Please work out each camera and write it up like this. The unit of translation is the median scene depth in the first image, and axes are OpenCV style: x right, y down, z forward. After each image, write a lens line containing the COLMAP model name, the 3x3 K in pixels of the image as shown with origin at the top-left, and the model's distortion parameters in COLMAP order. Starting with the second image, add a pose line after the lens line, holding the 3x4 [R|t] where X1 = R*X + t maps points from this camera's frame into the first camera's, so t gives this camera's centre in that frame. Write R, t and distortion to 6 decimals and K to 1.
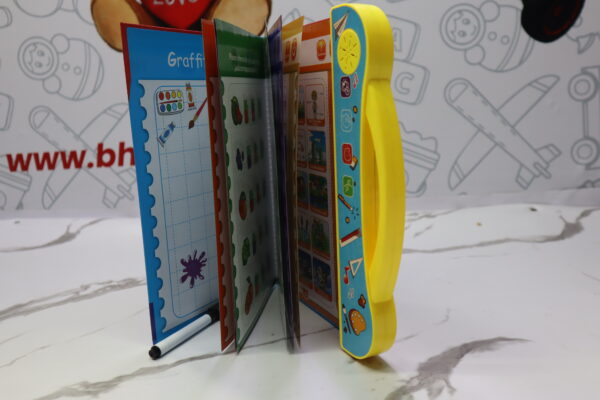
lens RADIAL K [[548.2, 0, 300.0], [0, 548.2, 200.0], [0, 0, 1]] dist [-0.013699, 0.075990]
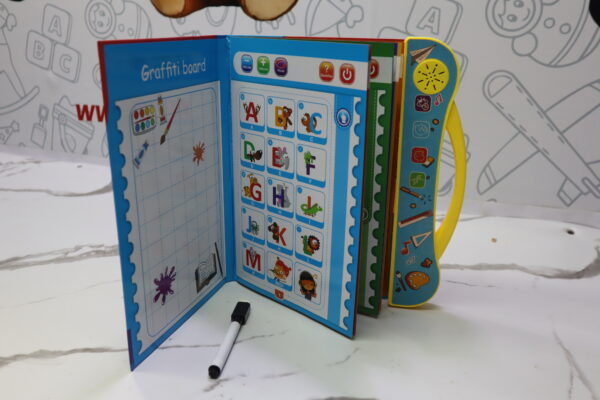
lens RADIAL K [[548.2, 0, 300.0], [0, 548.2, 200.0], [0, 0, 1]] dist [-0.013699, 0.075990]
pose [[0.949227, 0.144723, -0.279325, 0.255563], [-0.105059, 0.982756, 0.152162, -0.117927], [0.296530, -0.115091, 0.948063, 0.061805]]
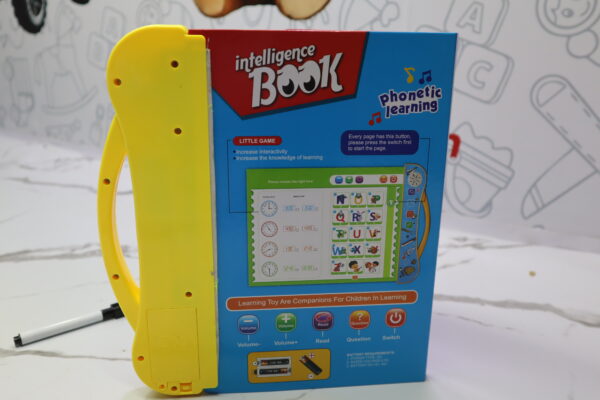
lens RADIAL K [[548.2, 0, 300.0], [0, 548.2, 200.0], [0, 0, 1]] dist [-0.013699, 0.075990]
pose [[0.867901, 0.194617, -0.457025, 0.359469], [-0.136581, 0.978087, 0.157133, -0.125847], [0.477591, -0.073955, 0.875464, 0.178334]]
